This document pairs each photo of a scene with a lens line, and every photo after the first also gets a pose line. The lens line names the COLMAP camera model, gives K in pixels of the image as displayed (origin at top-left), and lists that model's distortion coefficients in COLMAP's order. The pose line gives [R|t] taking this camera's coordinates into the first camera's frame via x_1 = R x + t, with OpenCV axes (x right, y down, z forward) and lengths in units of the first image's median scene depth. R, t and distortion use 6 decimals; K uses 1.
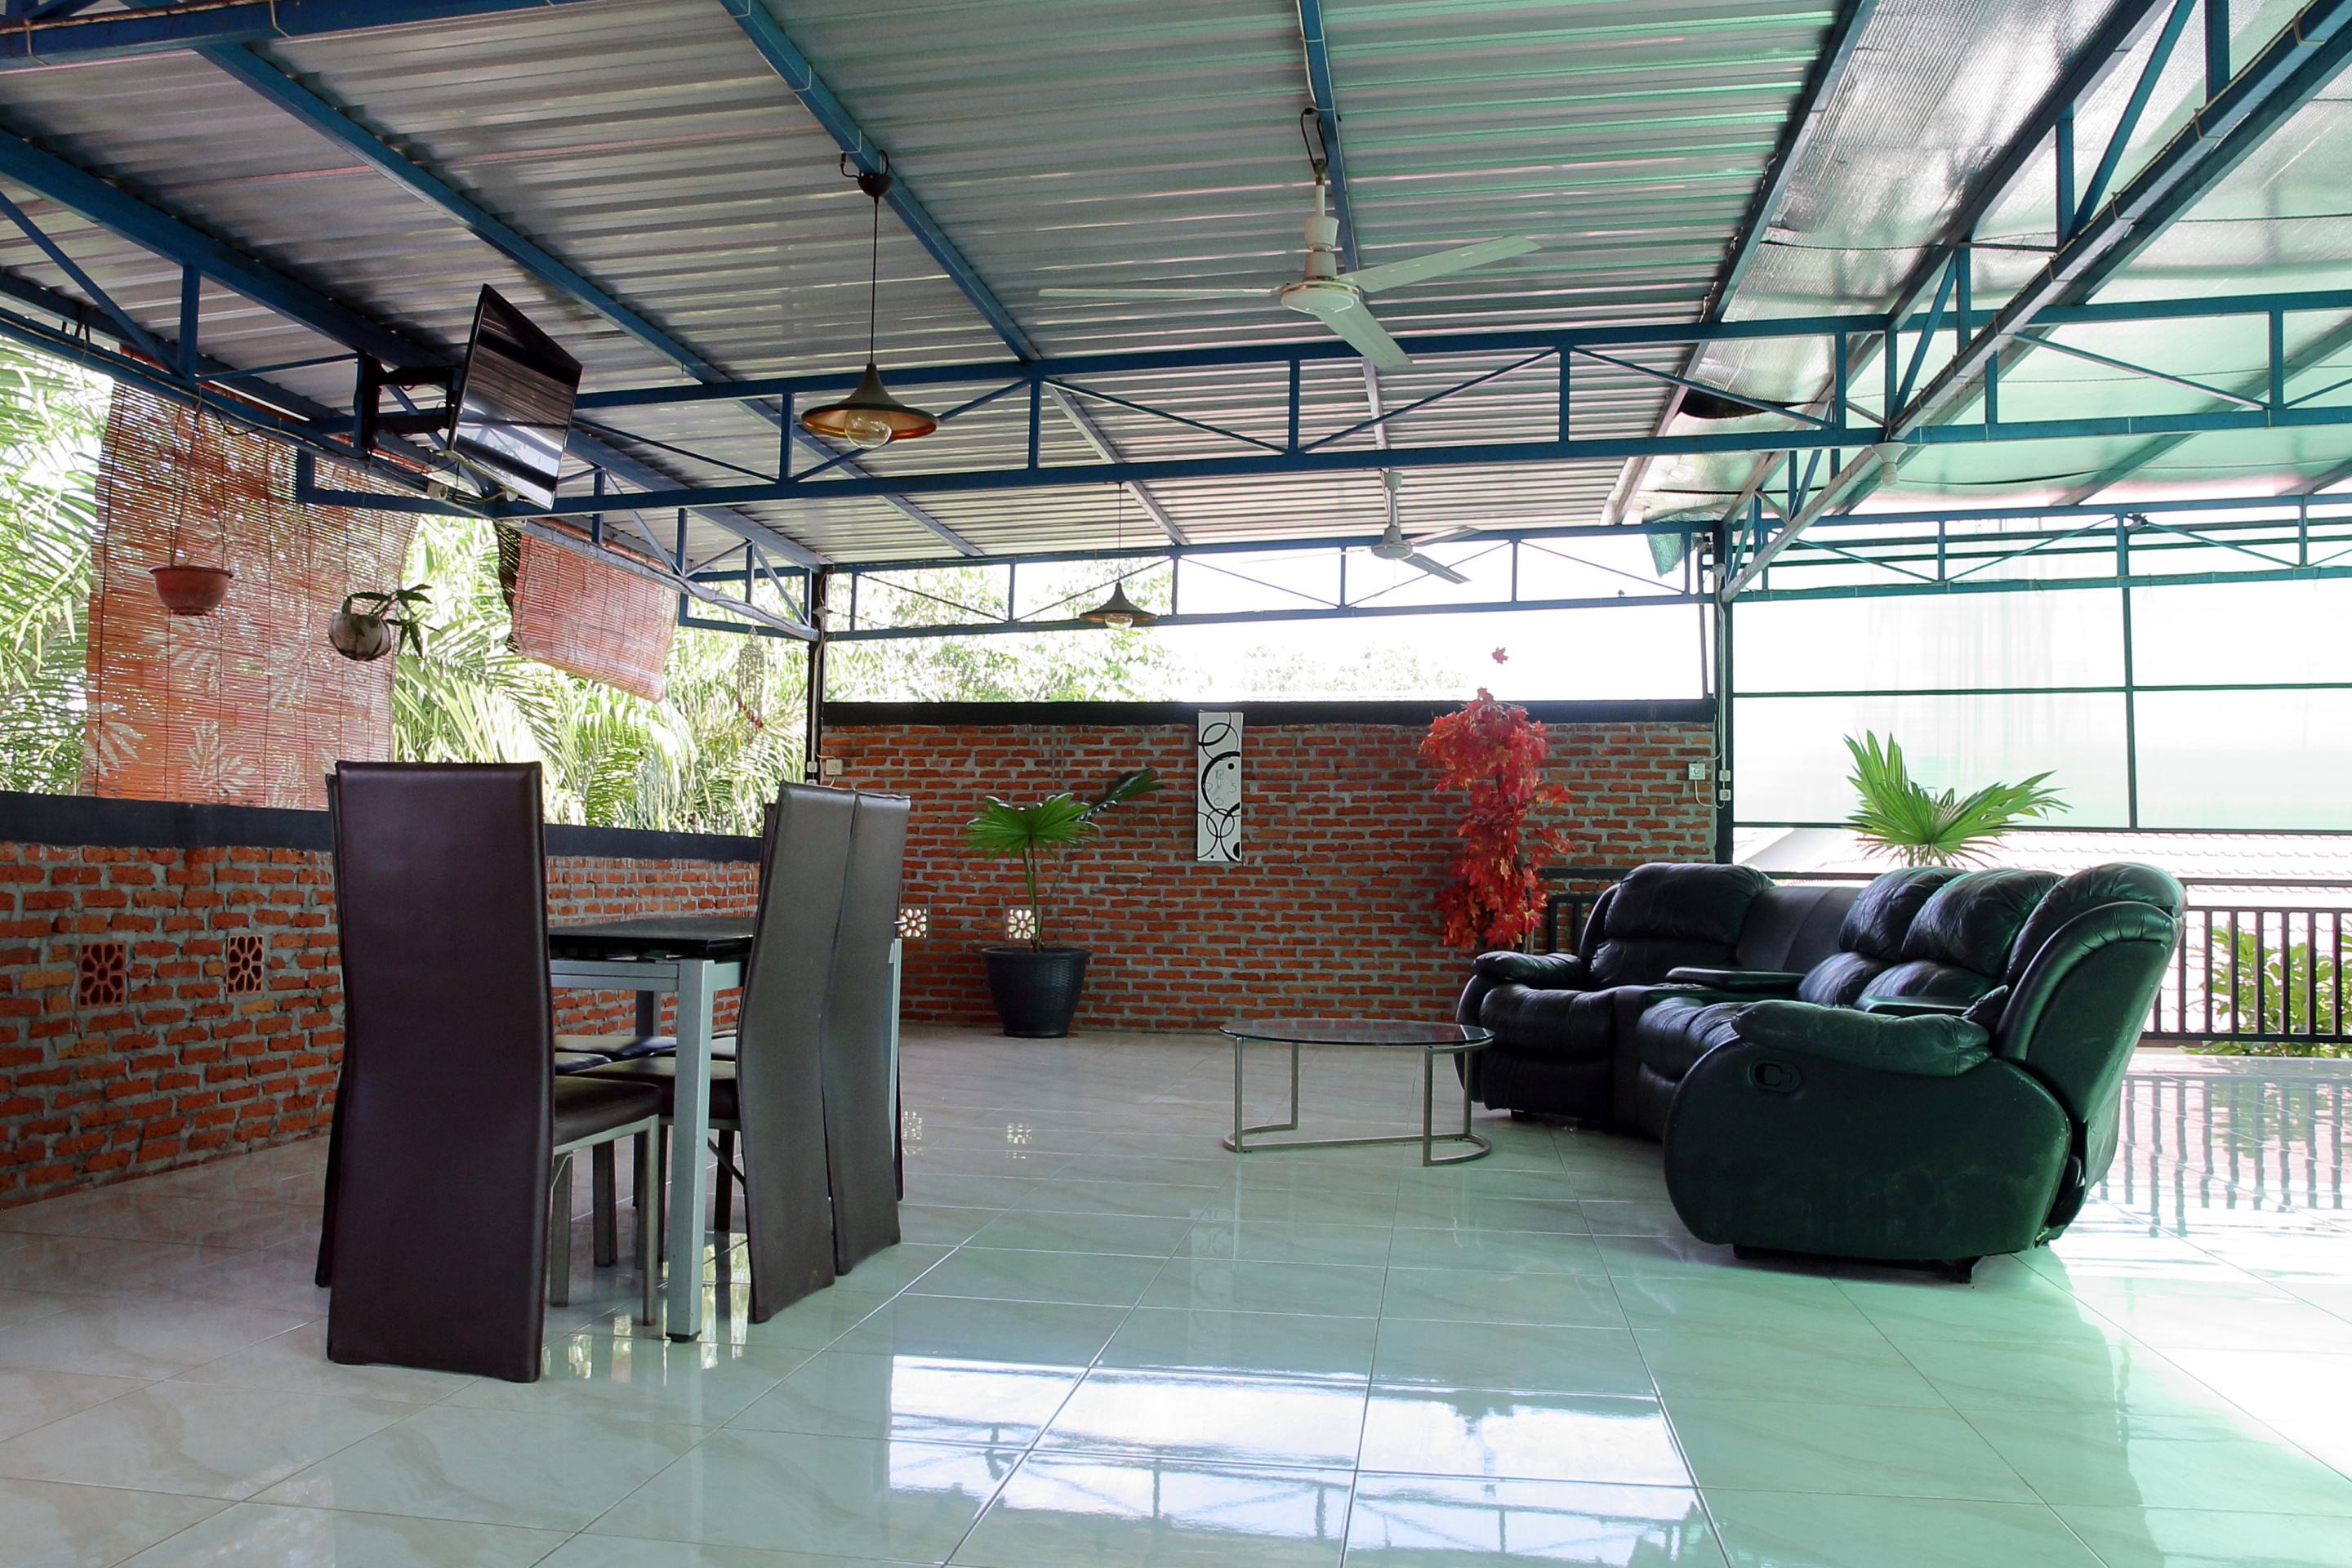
lens RADIAL K [[1669.4, 0, 1176.0], [0, 1669.4, 784.0], [0, 0, 1]] dist [-0.090663, 0.033346]
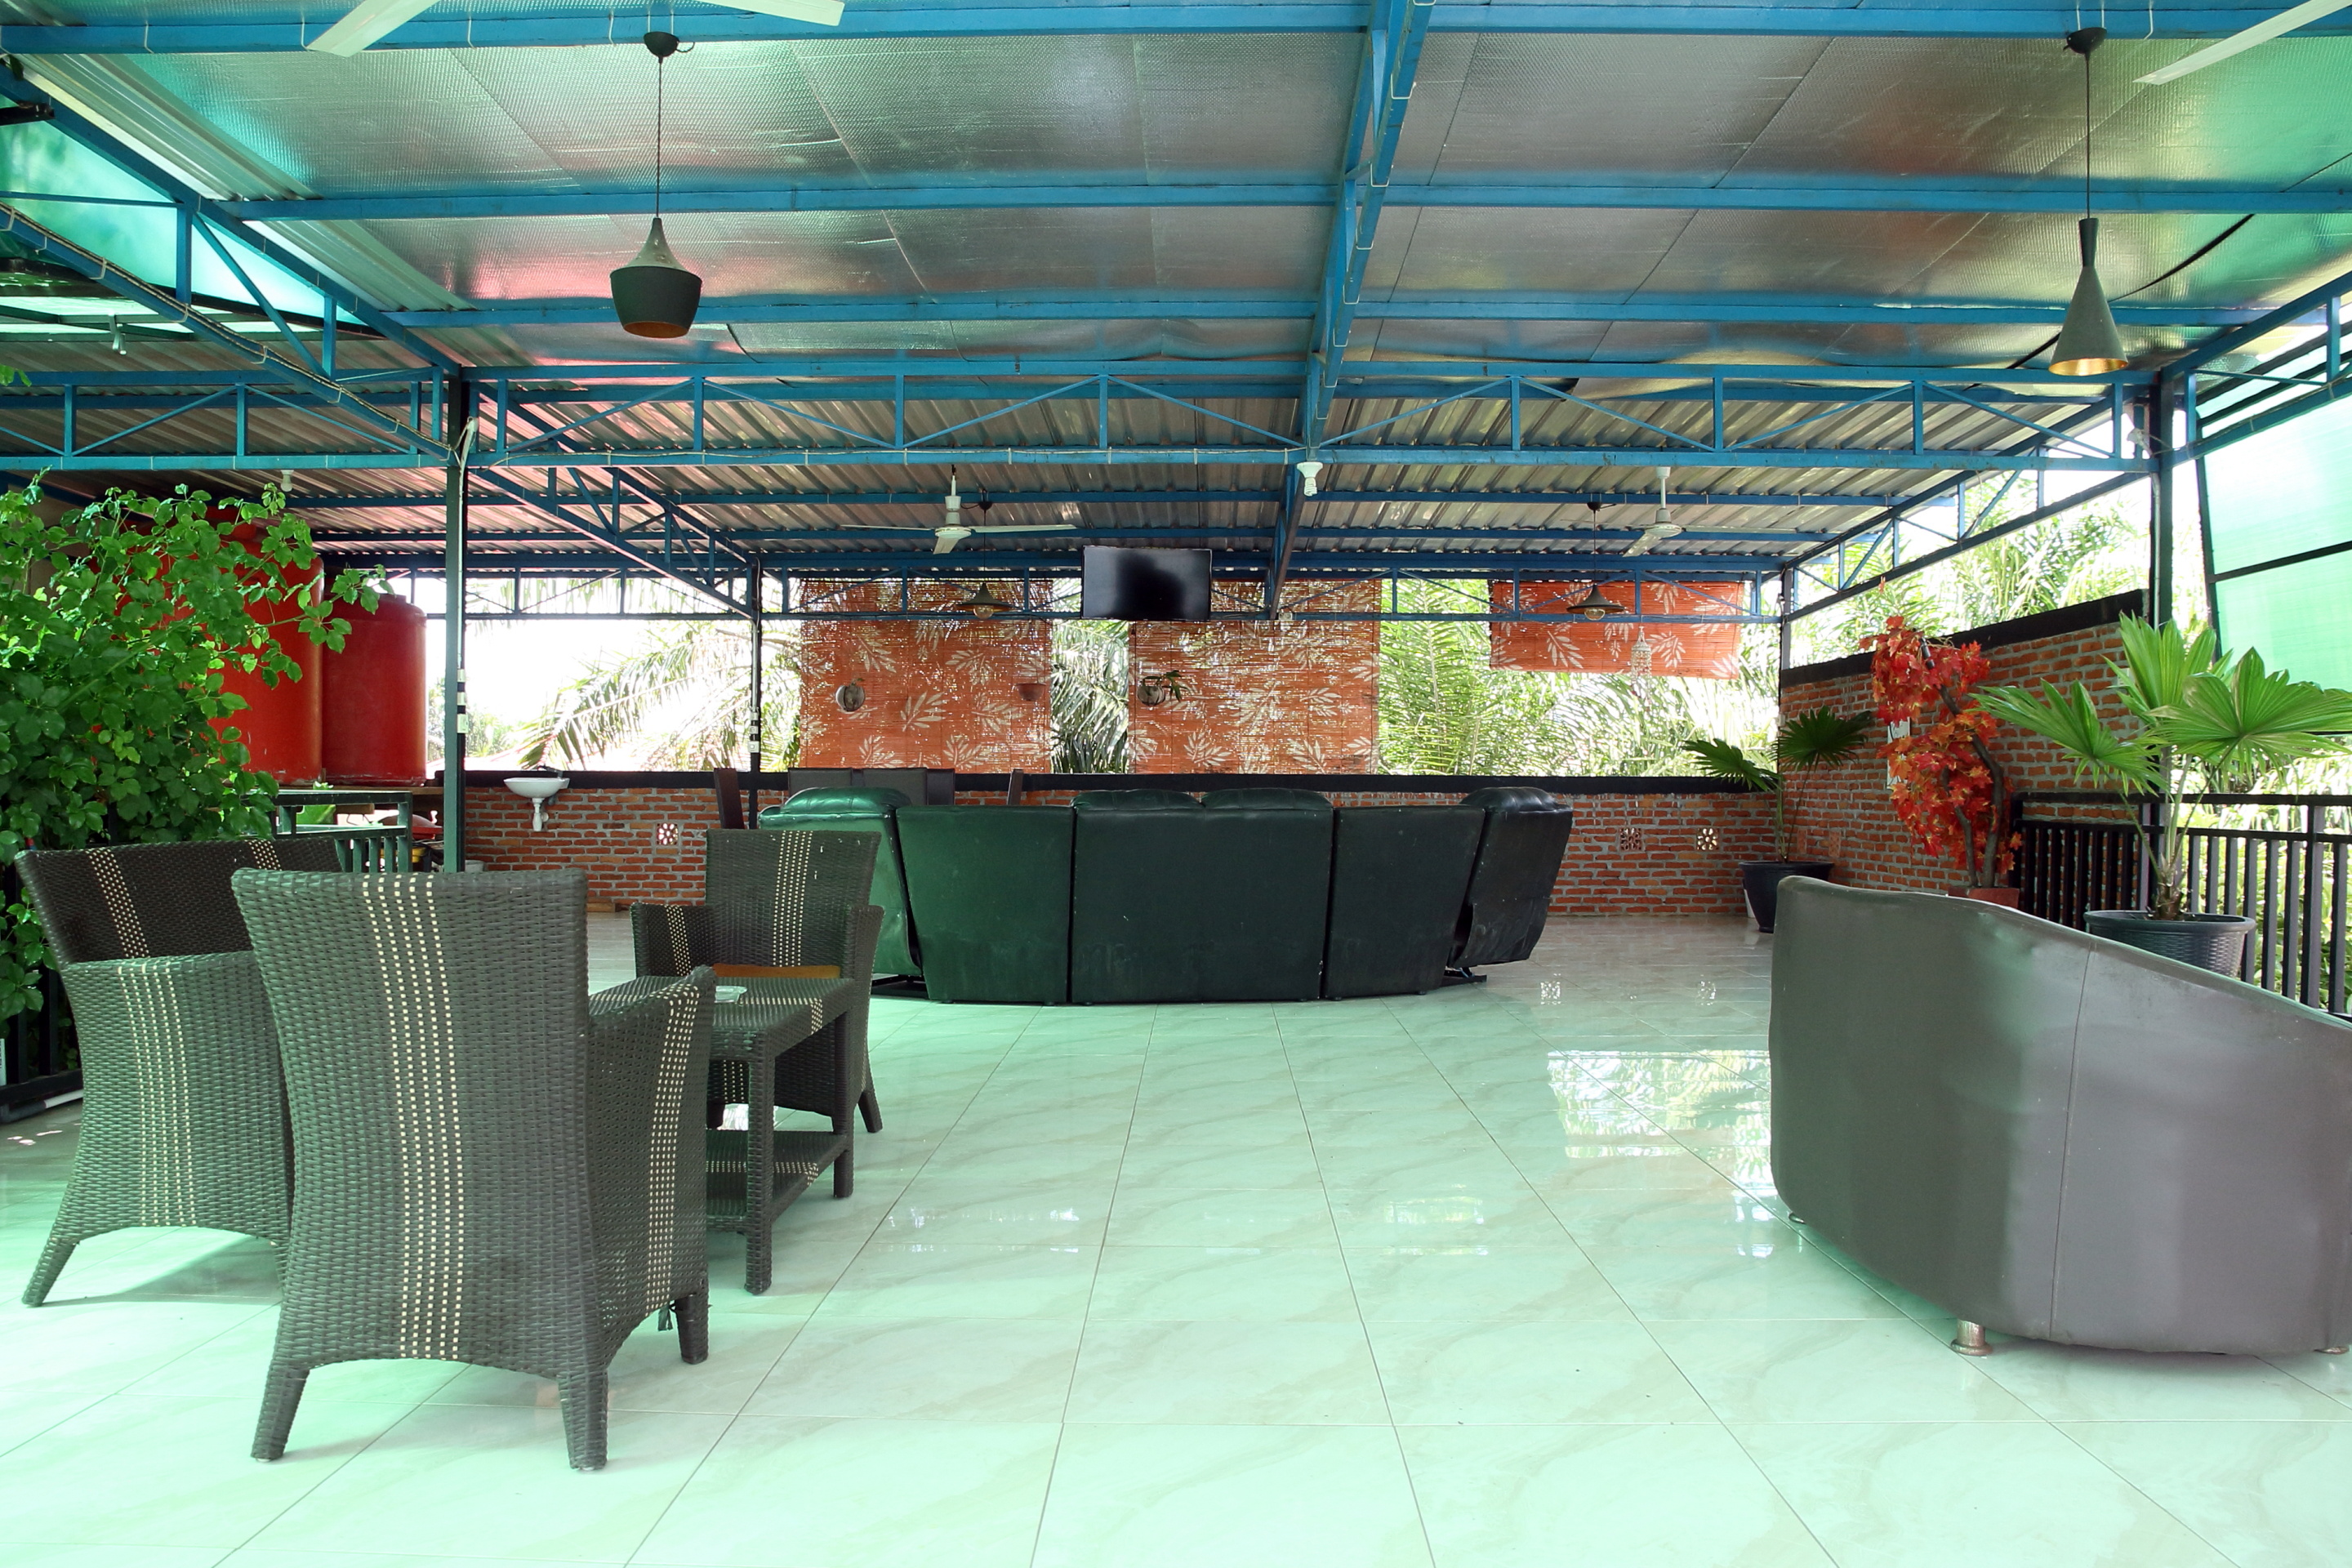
lens RADIAL K [[1633.5, 0, 1181.9], [0, 1633.5, 798.1], [0, 0, 1]] dist [-0.118239, 0.093175]
pose [[0.141929, -0.005865, -0.989859, 1.037940], [0.047381, 0.998877, 0.000875, 0.030377], [0.988742, -0.047025, 0.142048, 0.395583]]
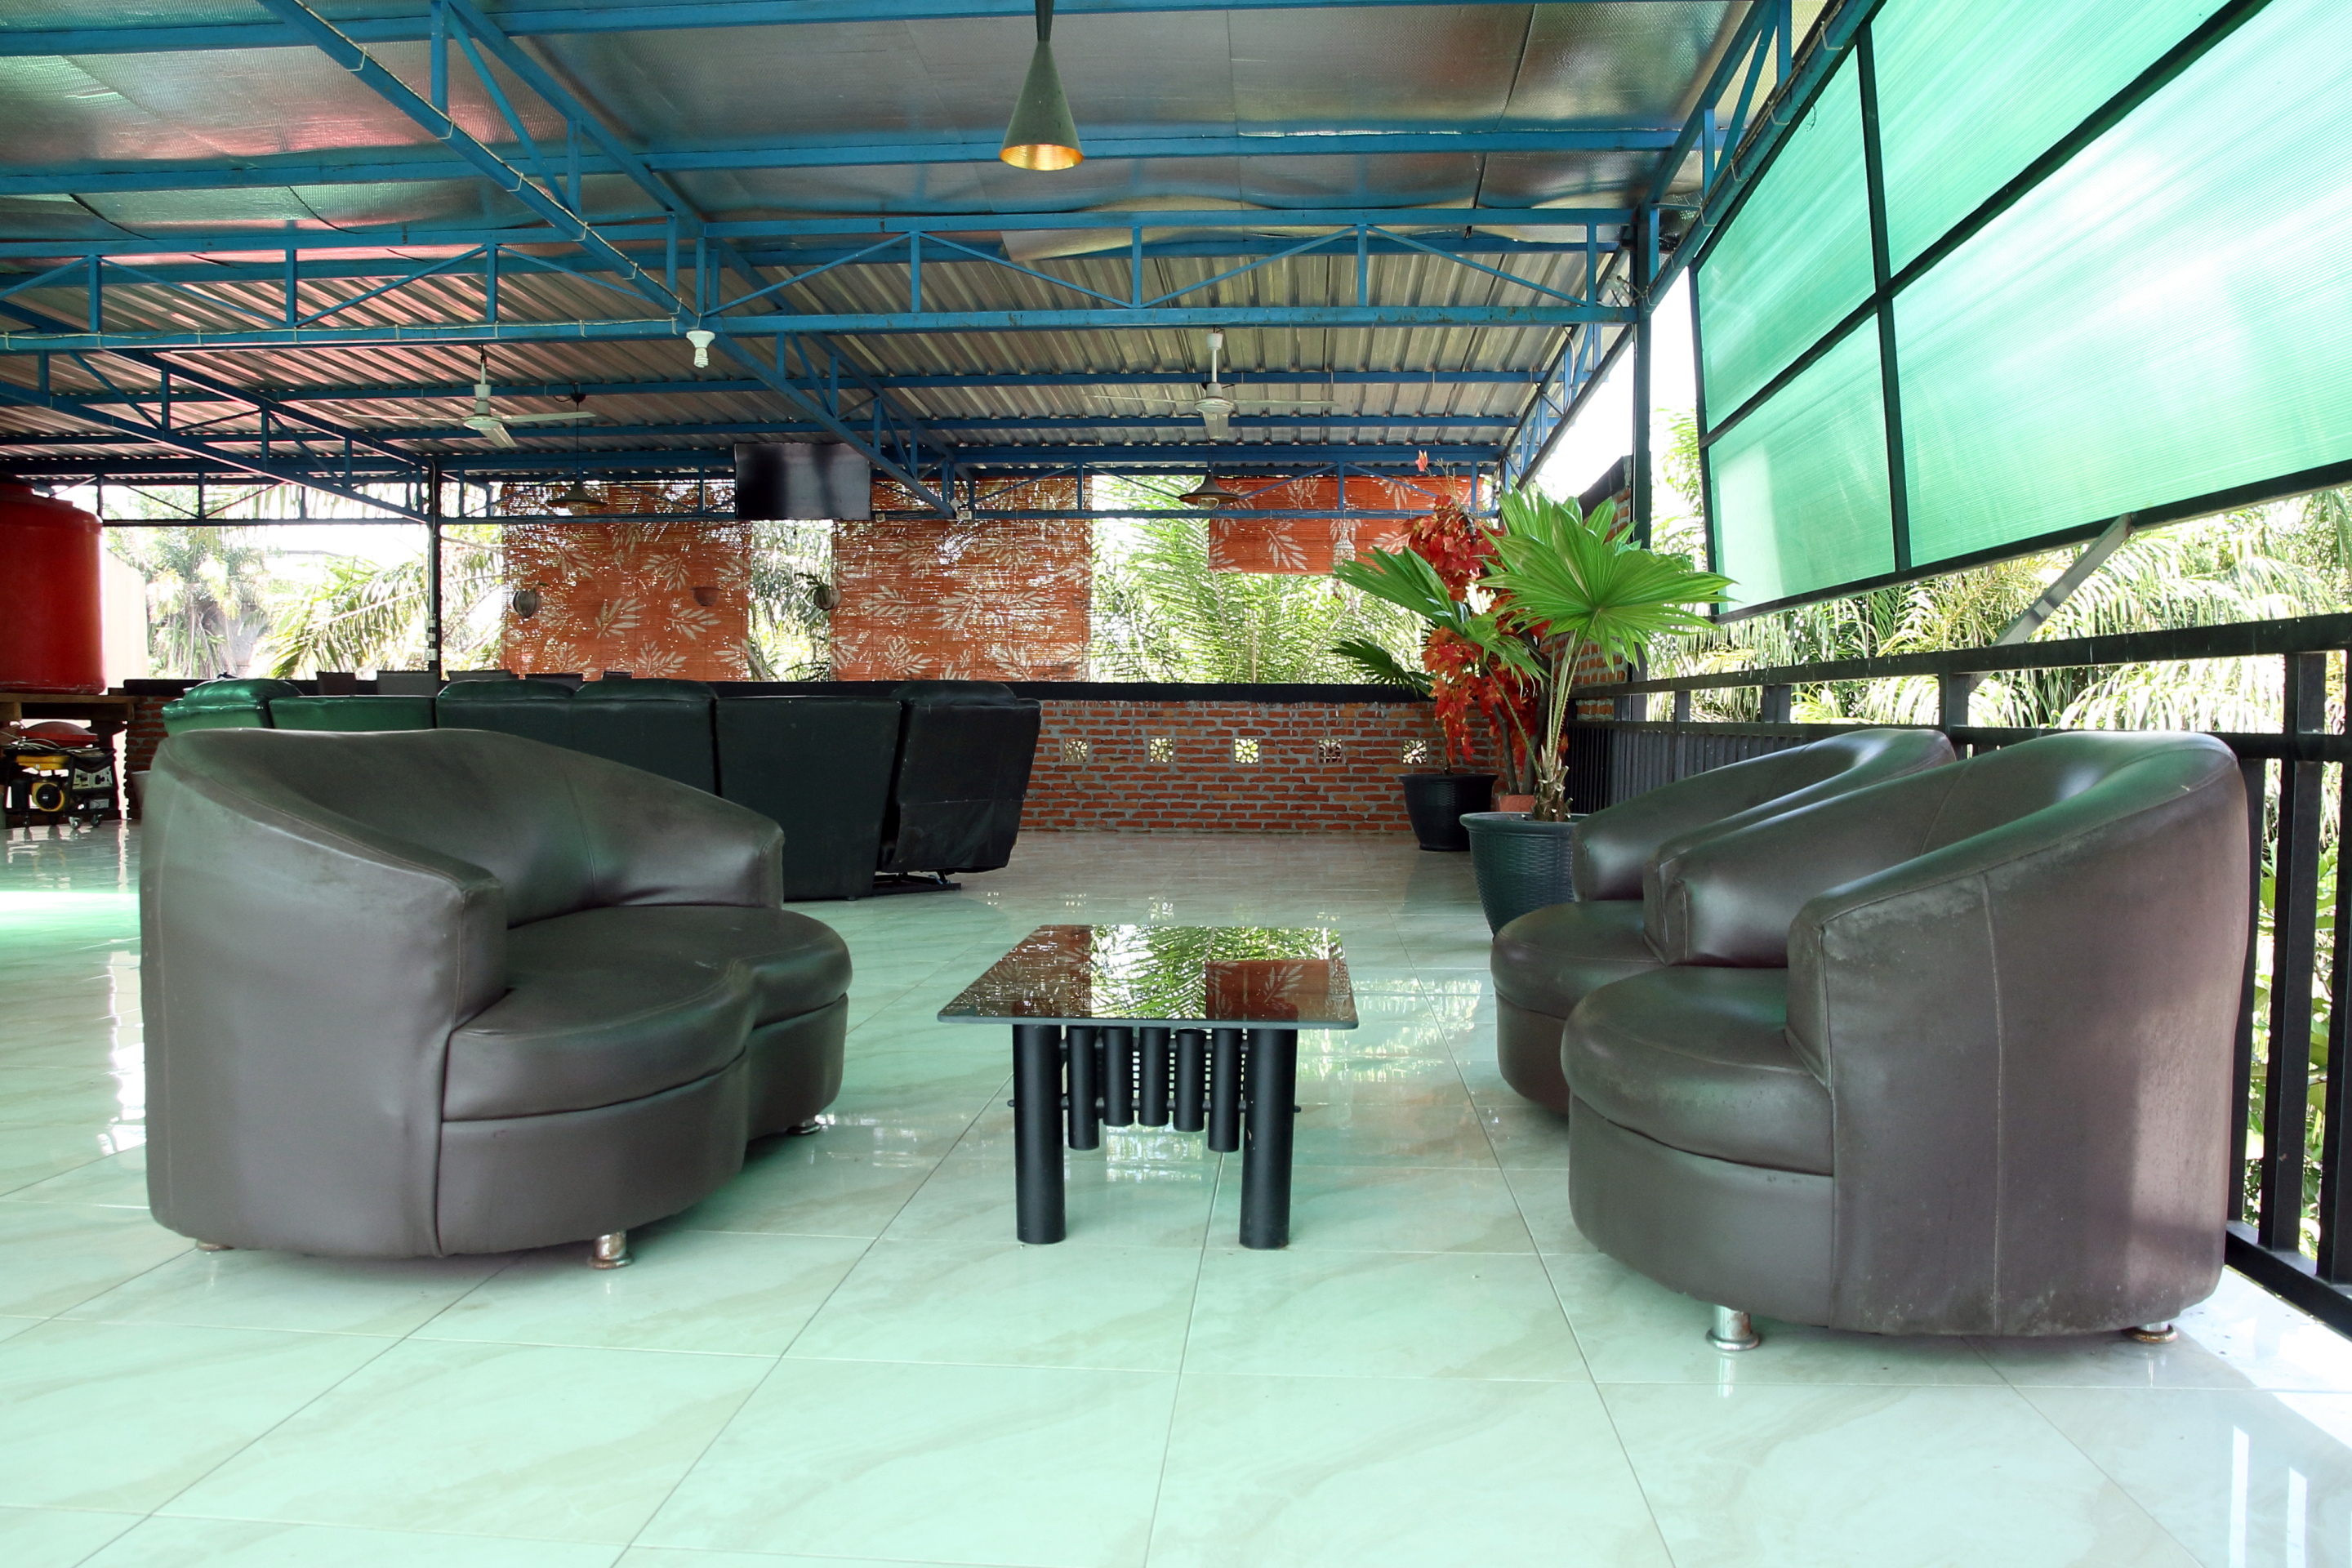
lens RADIAL K [[1669.4, 0, 1176.0], [0, 1669.4, 784.0], [0, 0, 1]] dist [-0.090663, 0.033346]
pose [[0.069872, 0.026131, -0.997214, 1.040847], [0.043741, 0.998615, 0.029232, 0.066129], [0.996597, -0.045662, 0.068632, 0.749681]]
